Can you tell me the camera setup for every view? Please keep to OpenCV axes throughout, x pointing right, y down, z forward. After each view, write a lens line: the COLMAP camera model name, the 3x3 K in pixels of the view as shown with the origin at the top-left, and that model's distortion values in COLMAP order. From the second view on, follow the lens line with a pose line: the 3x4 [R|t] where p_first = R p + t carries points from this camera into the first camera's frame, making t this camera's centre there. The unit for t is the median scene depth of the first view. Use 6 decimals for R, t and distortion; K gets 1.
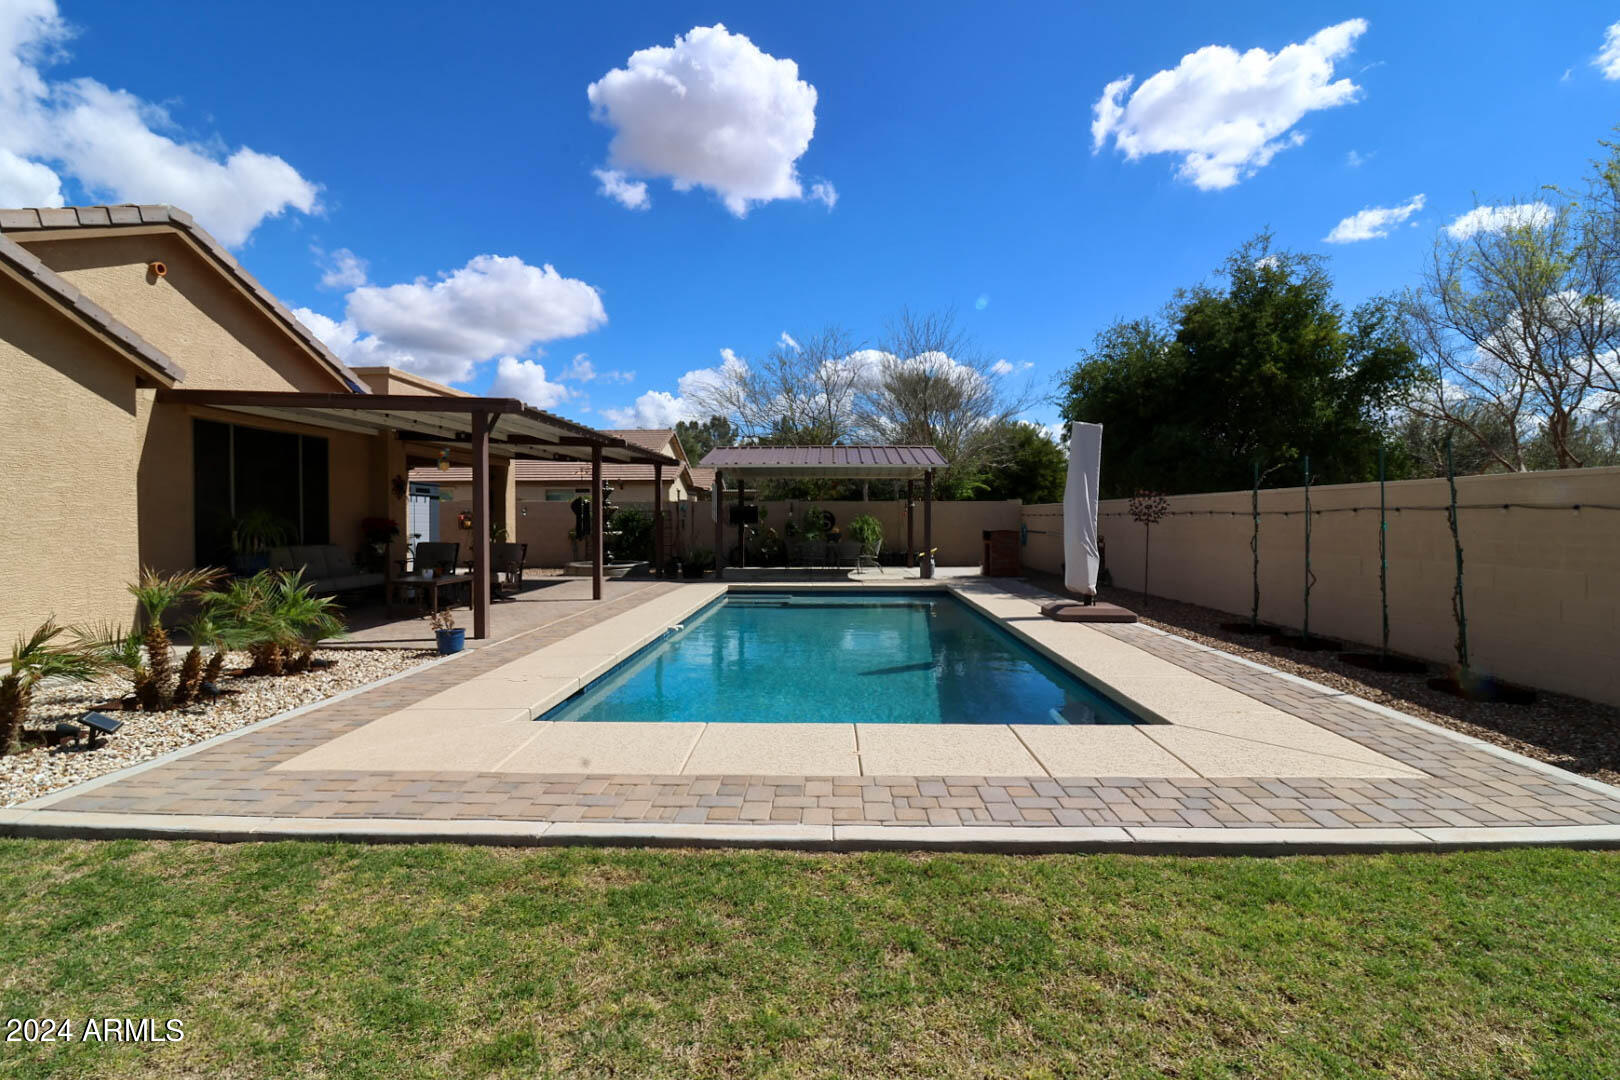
lens RADIAL K [[747.3, 0, 813.5], [0, 747.3, 533.0], [0, 0, 1]] dist [0.004264, -0.012422]
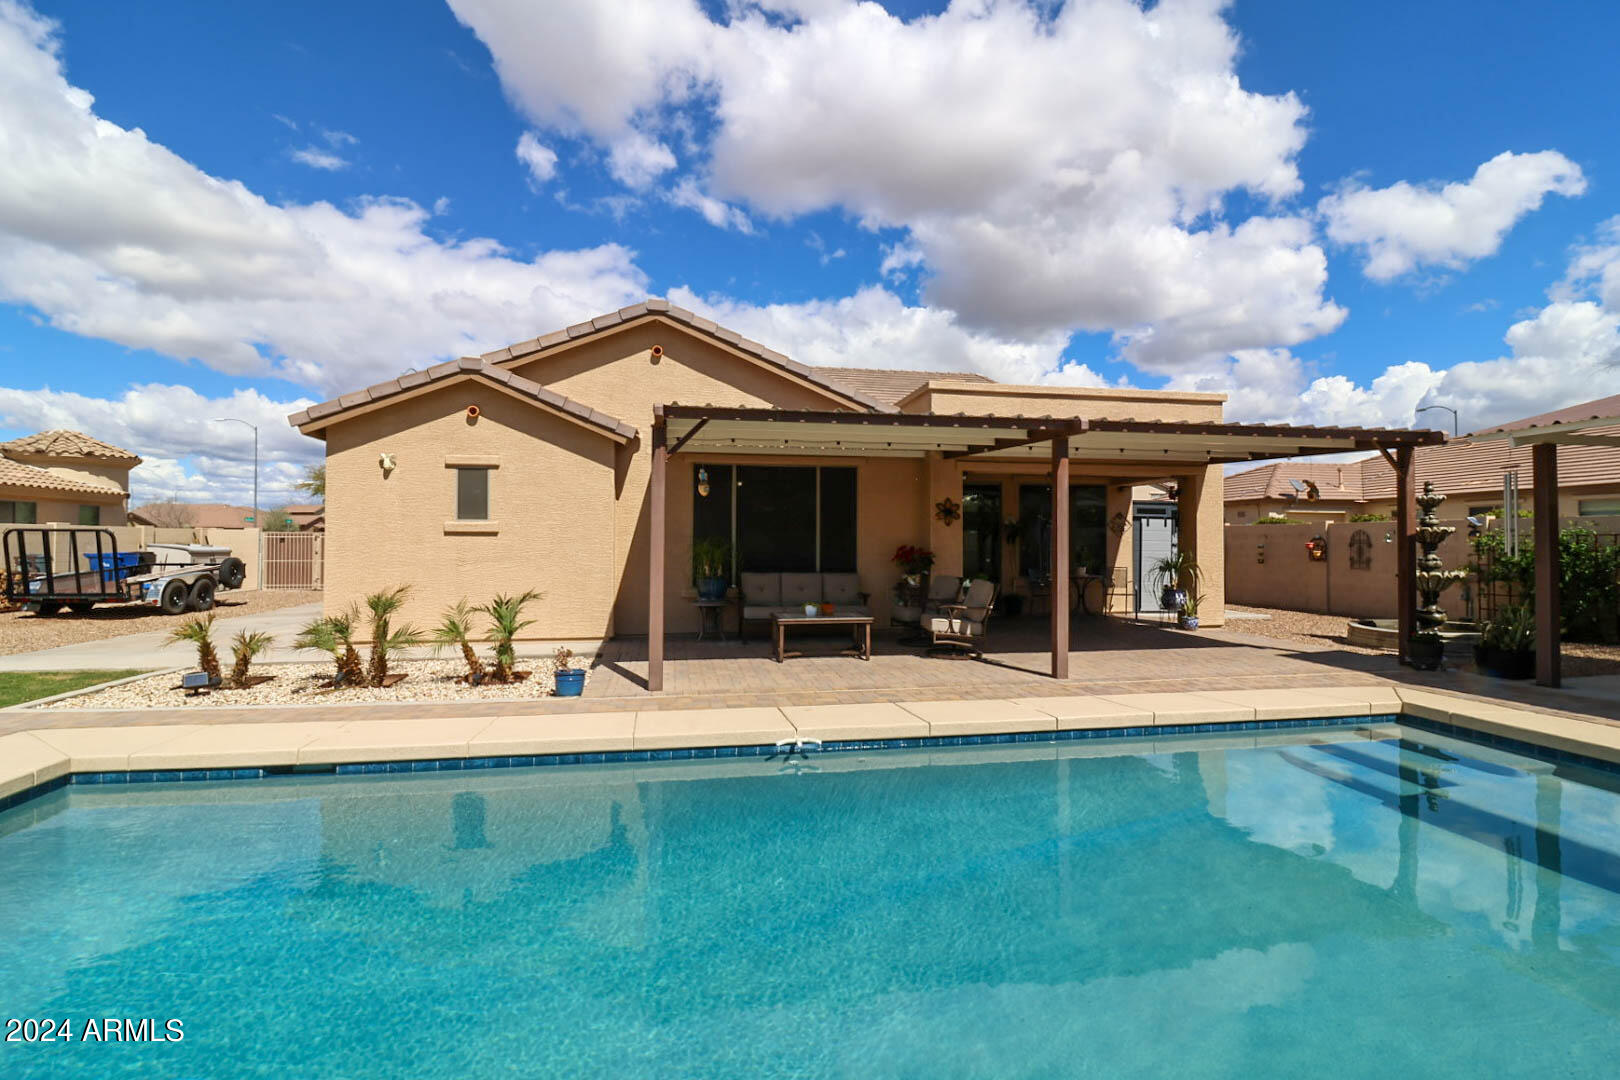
lens RADIAL K [[747.3, 0, 813.5], [0, 747.3, 533.0], [0, 0, 1]] dist [0.004264, -0.012422]
pose [[0.220421, -0.012539, -0.975324, 0.327840], [-0.021797, 0.999604, -0.017777, -0.020085], [0.975161, 0.025177, 0.220061, 0.760358]]
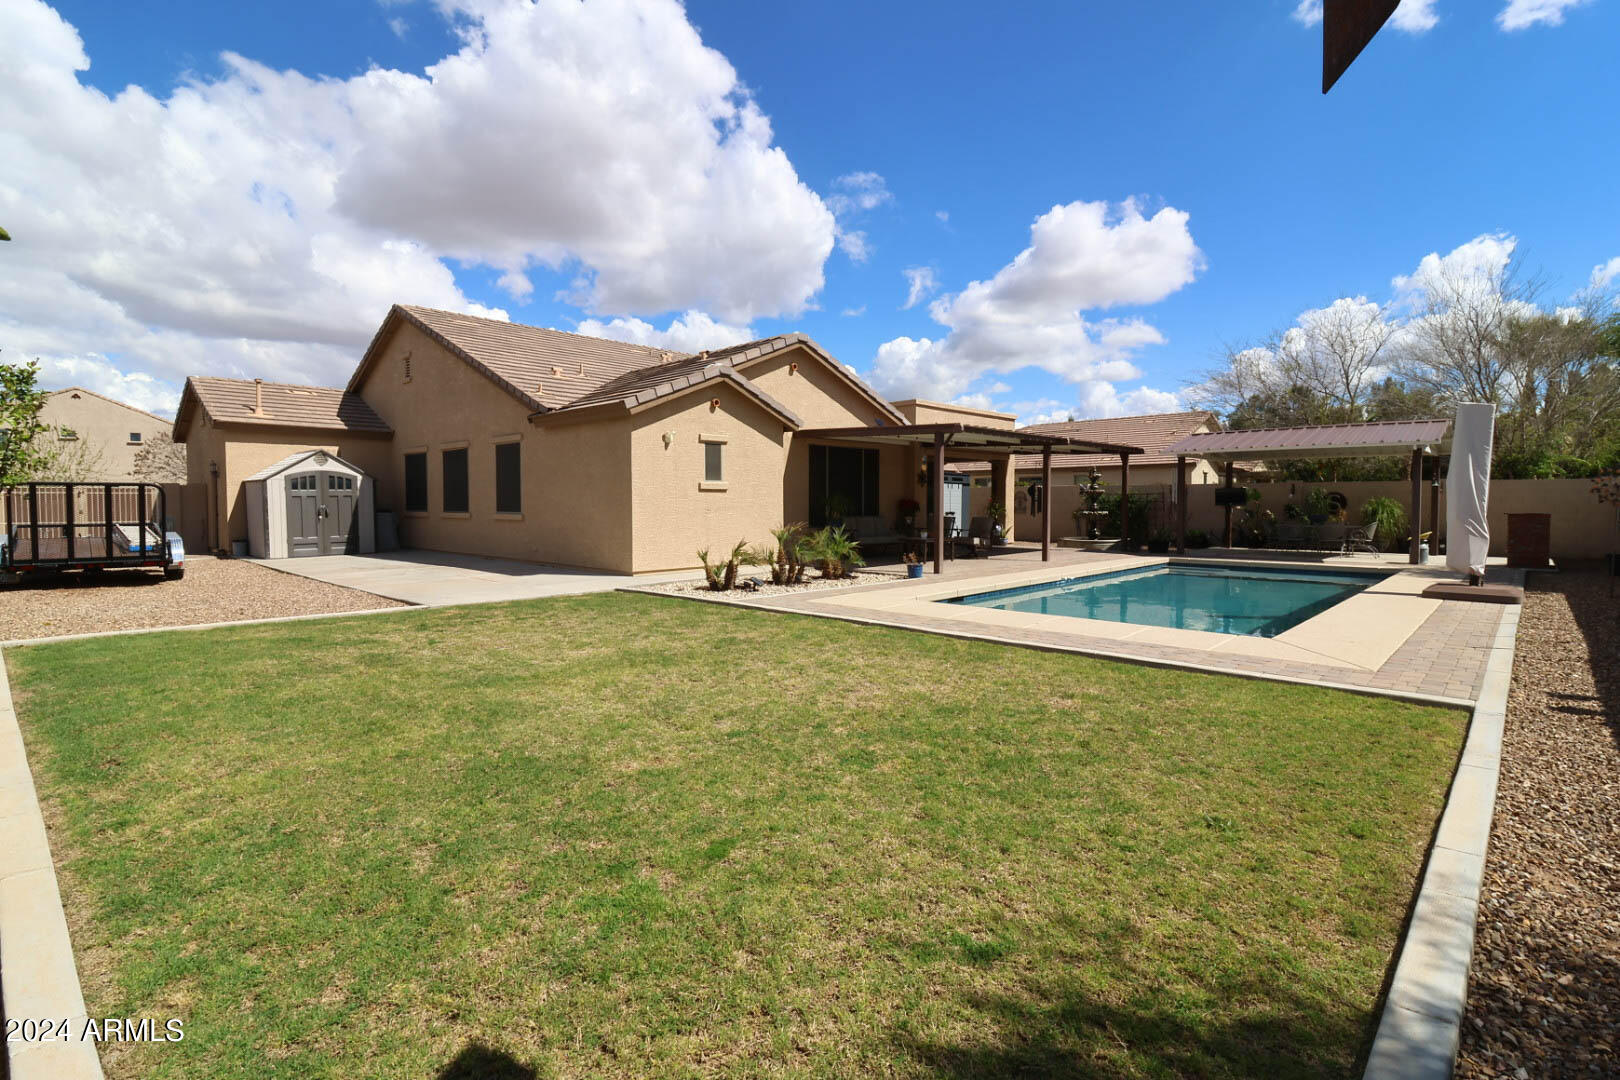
lens RADIAL K [[747.3, 0, 813.5], [0, 747.3, 533.0], [0, 0, 1]] dist [0.004264, -0.012422]
pose [[0.737231, 0.028815, -0.675026, 0.345265], [-0.013466, 0.999518, 0.027960, 0.009243], [0.675507, -0.011523, 0.737264, -0.285782]]
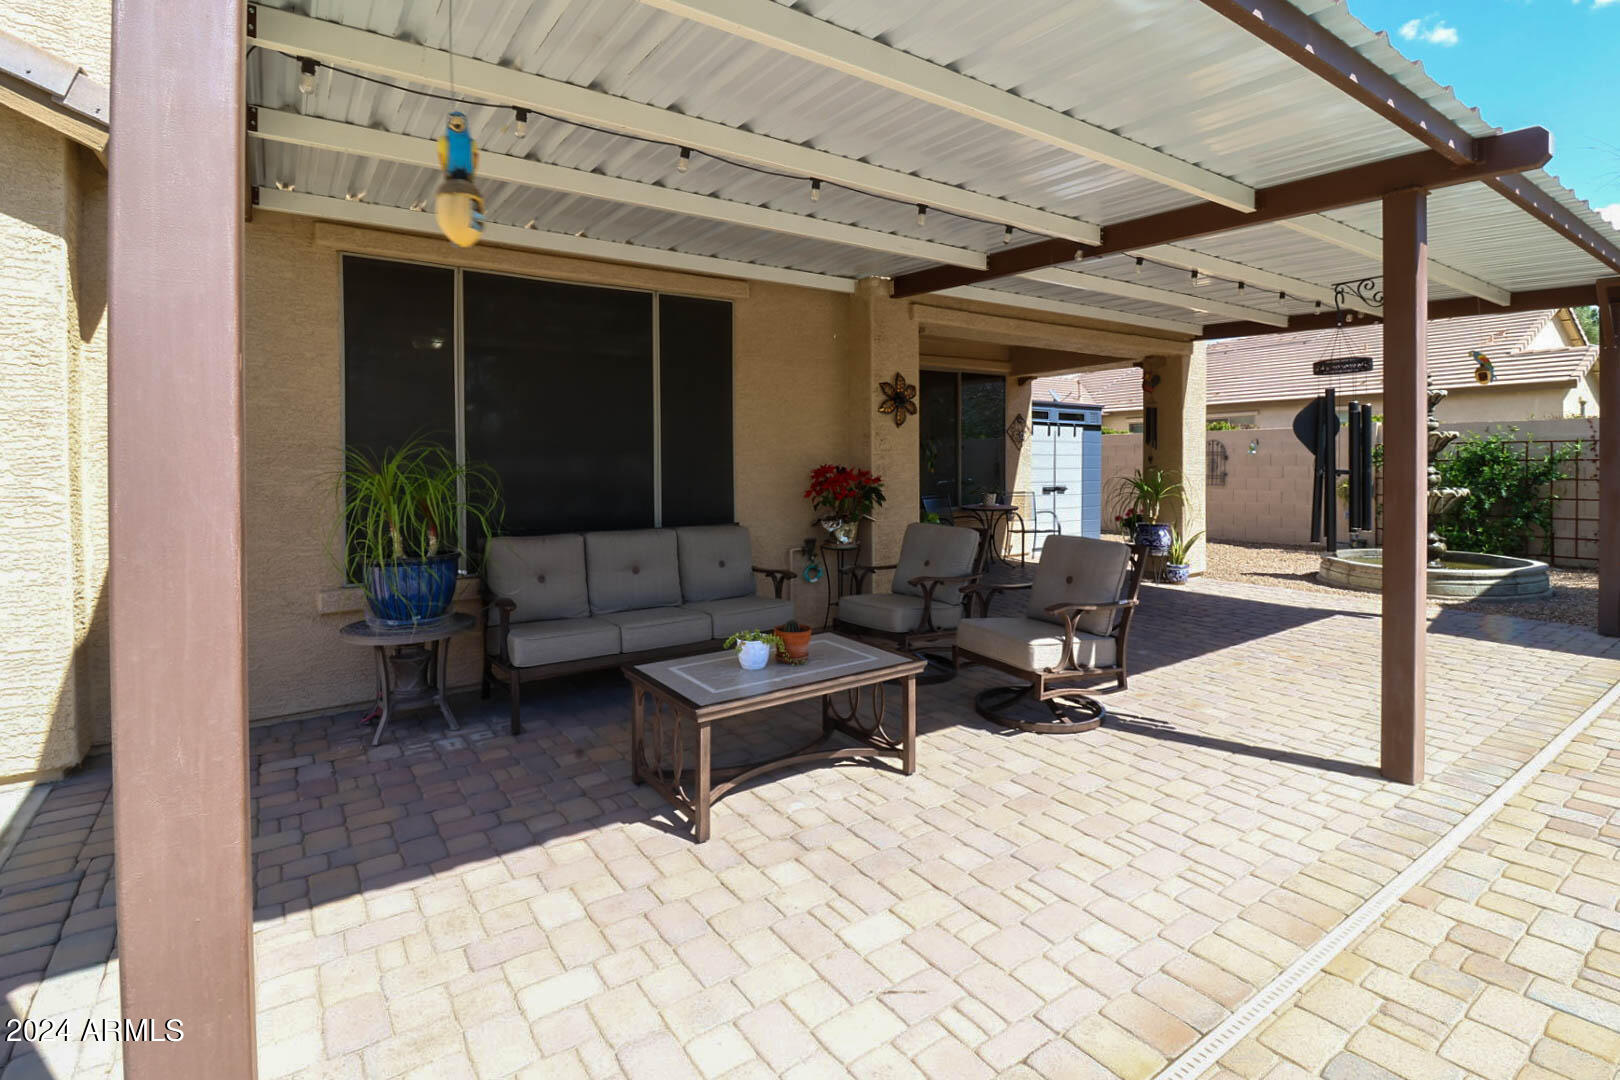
lens RADIAL K [[790.6, 0, 809.5], [0, 790.6, 468.8], [0, 0, 1]] dist [-0.019555, 0.000395]
pose [[0.598748, 0.000936, -0.800937, -0.226698], [-0.004746, 0.999986, -0.002380, -0.019894], [0.800924, 0.005226, 0.598744, 0.774208]]
